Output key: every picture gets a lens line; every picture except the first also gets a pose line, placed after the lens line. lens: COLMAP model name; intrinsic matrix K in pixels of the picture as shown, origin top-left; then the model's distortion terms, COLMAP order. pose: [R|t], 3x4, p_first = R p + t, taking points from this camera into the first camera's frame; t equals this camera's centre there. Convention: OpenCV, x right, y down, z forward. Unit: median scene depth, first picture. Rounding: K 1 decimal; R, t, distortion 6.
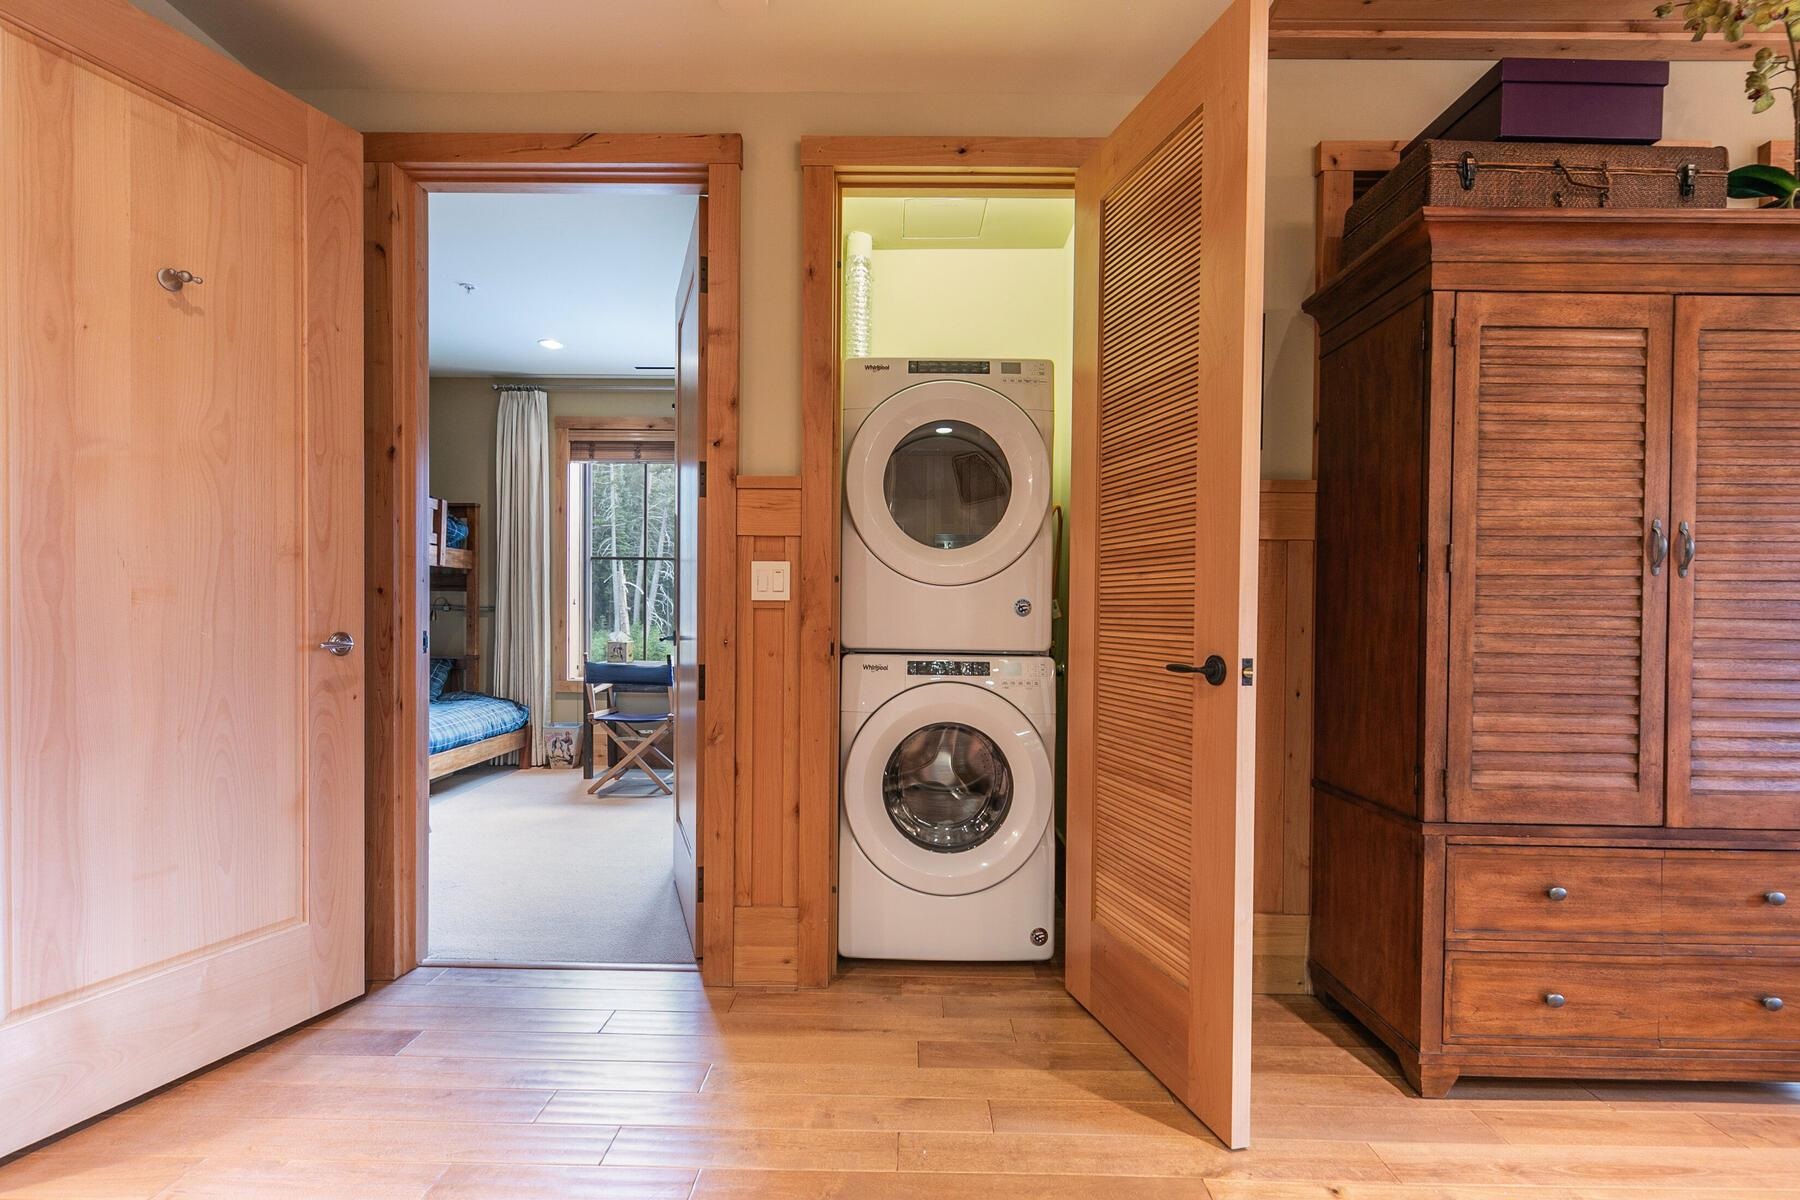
lens RADIAL K [[821.0, 0, 892.3], [0, 821.0, 630.0], [0, 0, 1]] dist [0.000415, 0.000068]
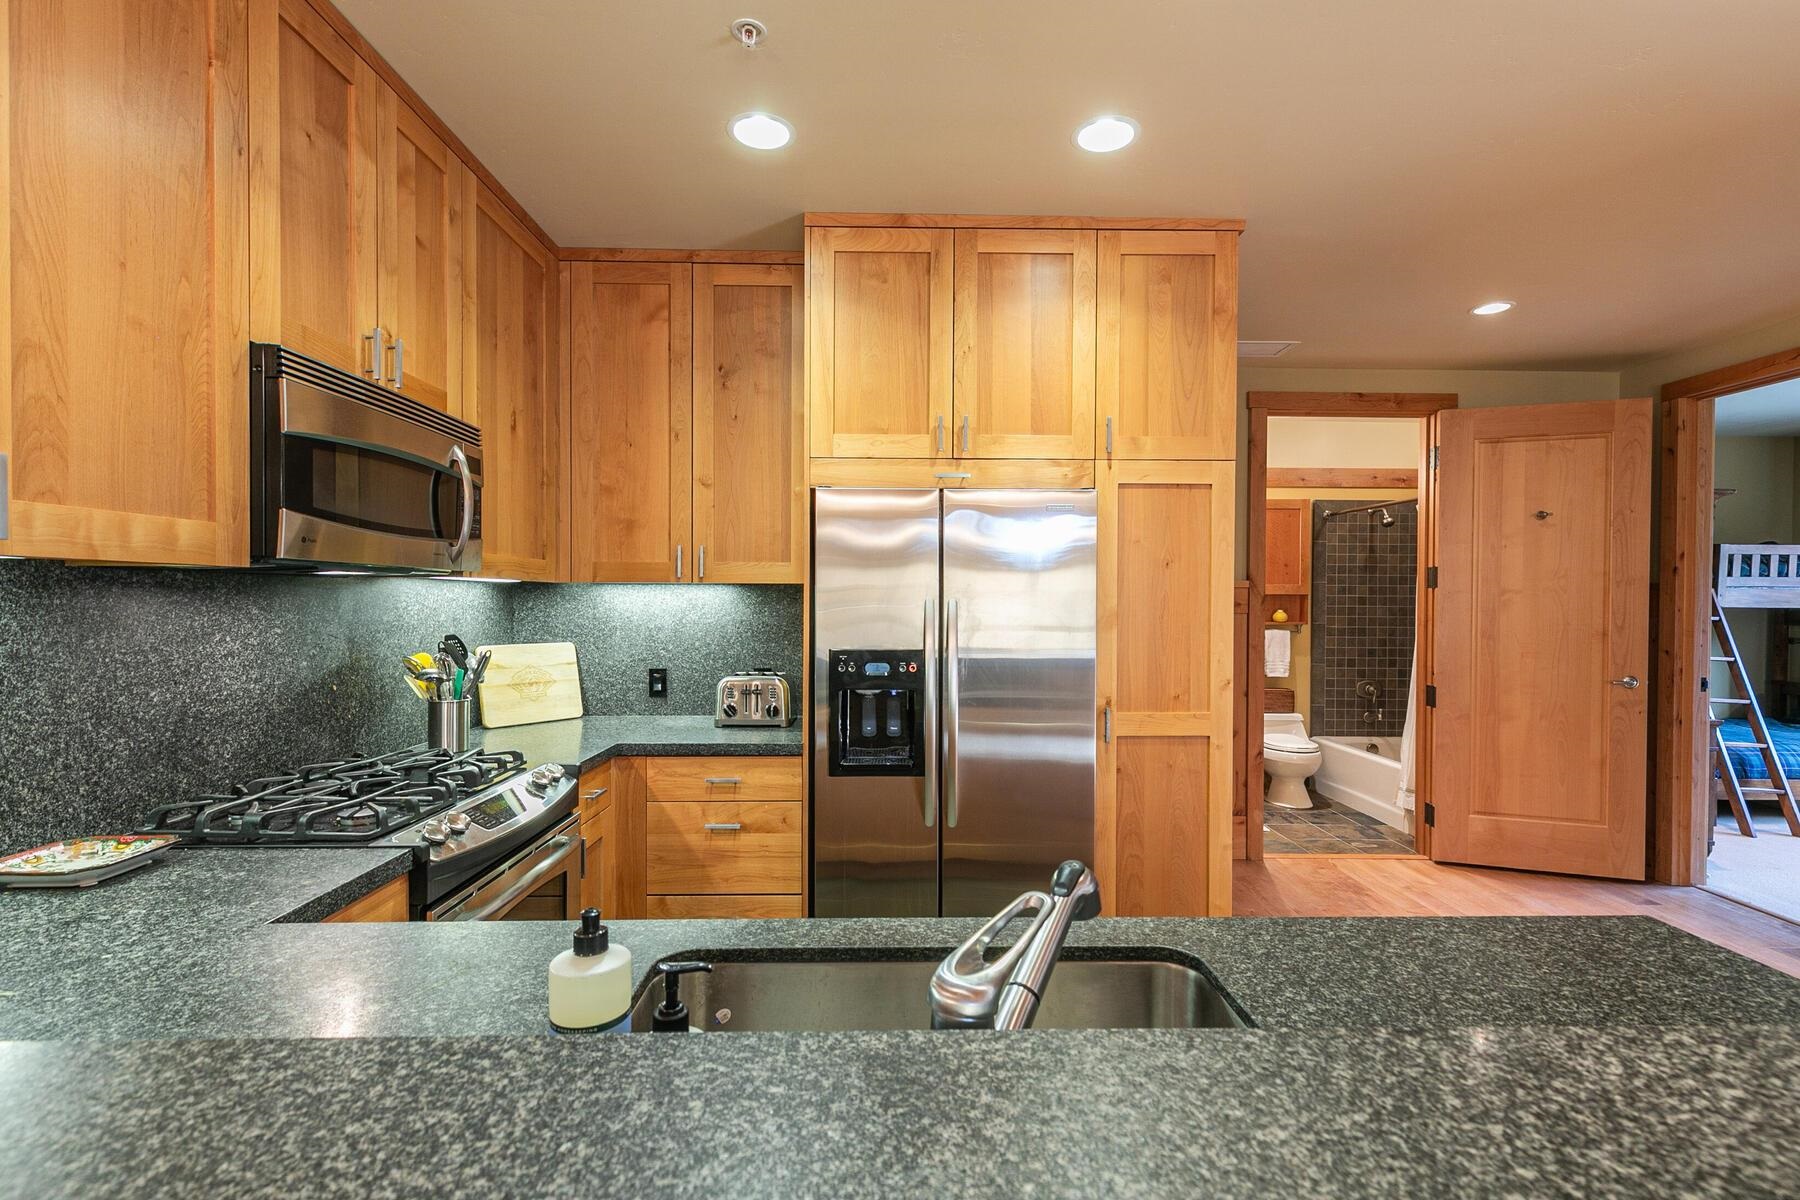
lens RADIAL K [[842.0, 0, 904.3], [0, 842.0, 609.5], [0, 0, 1]] dist [-0.000720, -0.000164]
pose [[0.033845, -0.002508, -0.999424, 1.146001], [-0.023725, 0.999713, -0.003312, -0.099824], [0.999145, 0.023824, 0.033776, -0.684830]]
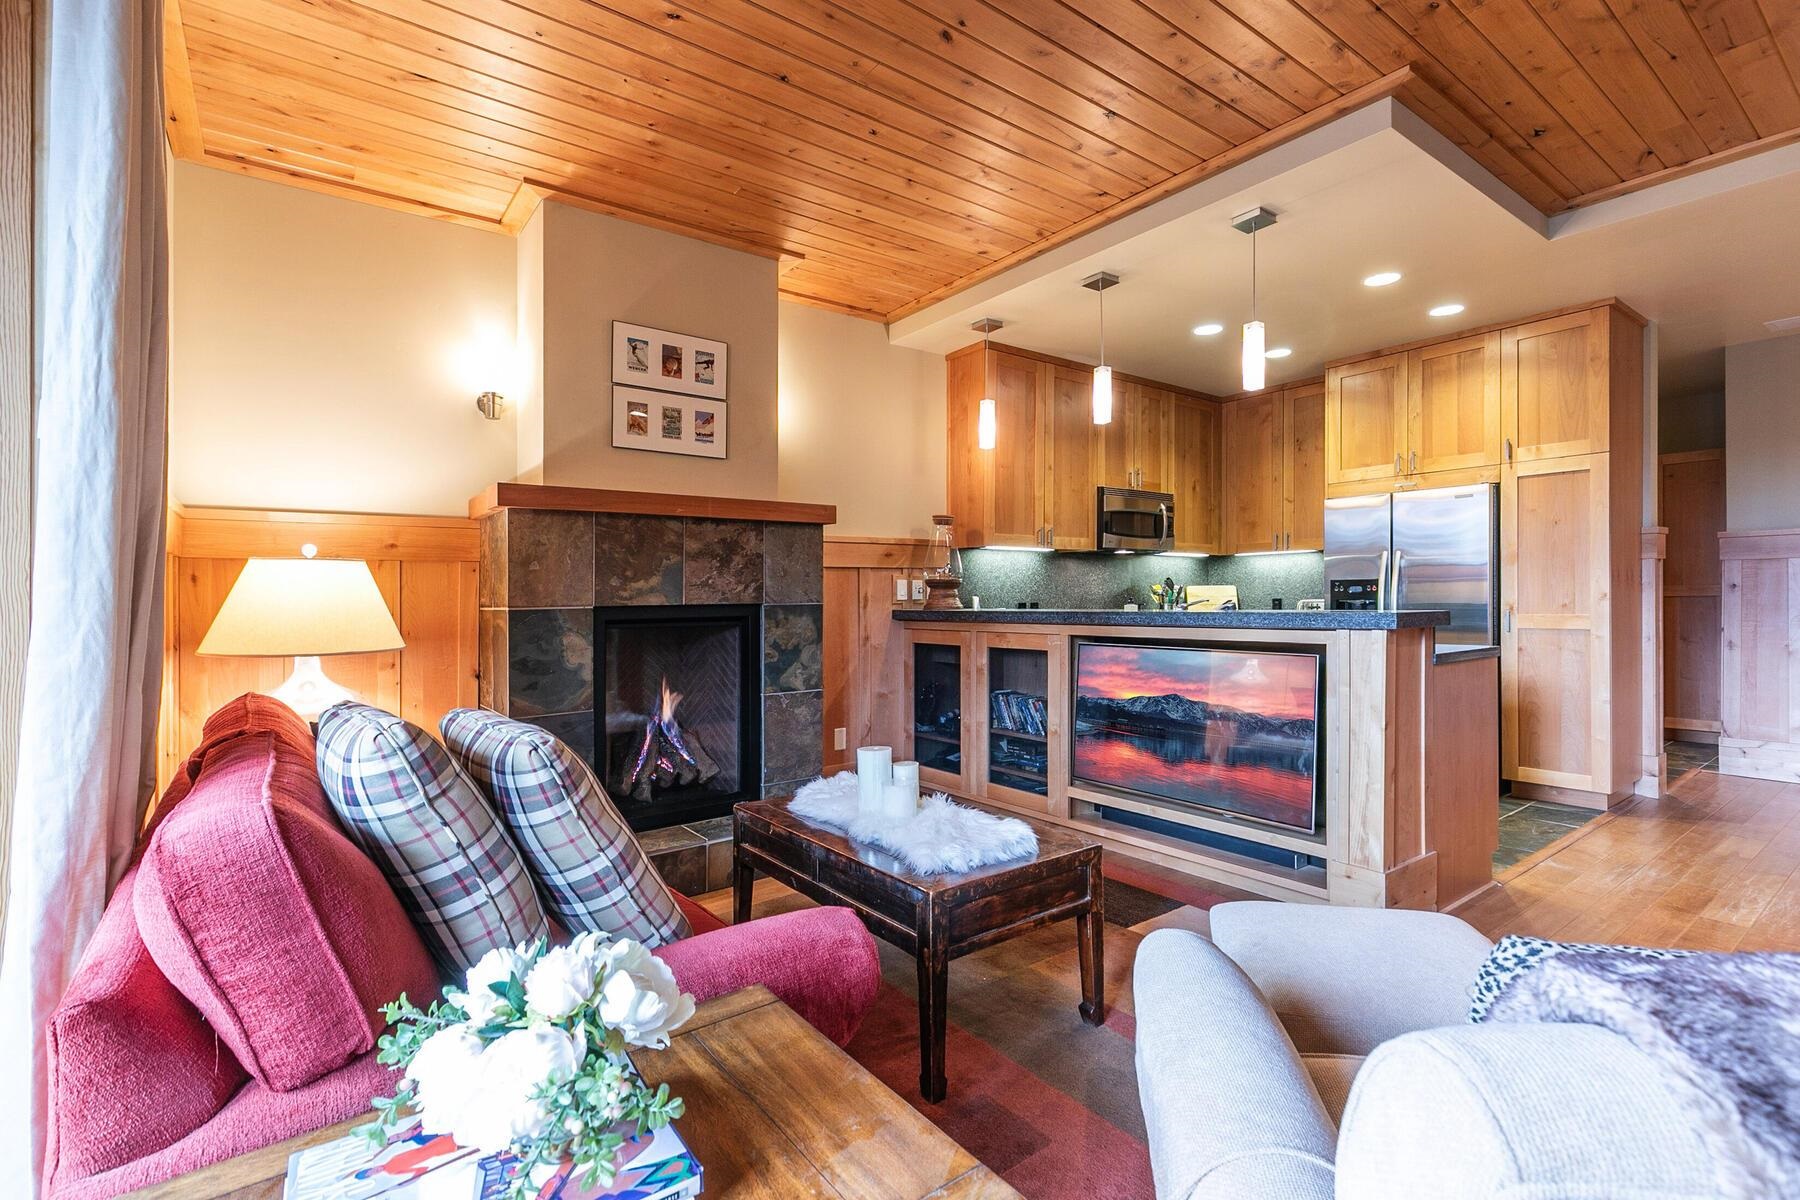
lens RADIAL K [[821.0, 0, 892.3], [0, 821.0, 630.0], [0, 0, 1]] dist [0.000415, 0.000068]
pose [[-0.790571, 0.019459, -0.612062, 2.438235], [-0.010800, 0.998897, 0.045707, 0.009170], [0.612276, 0.042745, -0.789488, 0.386238]]
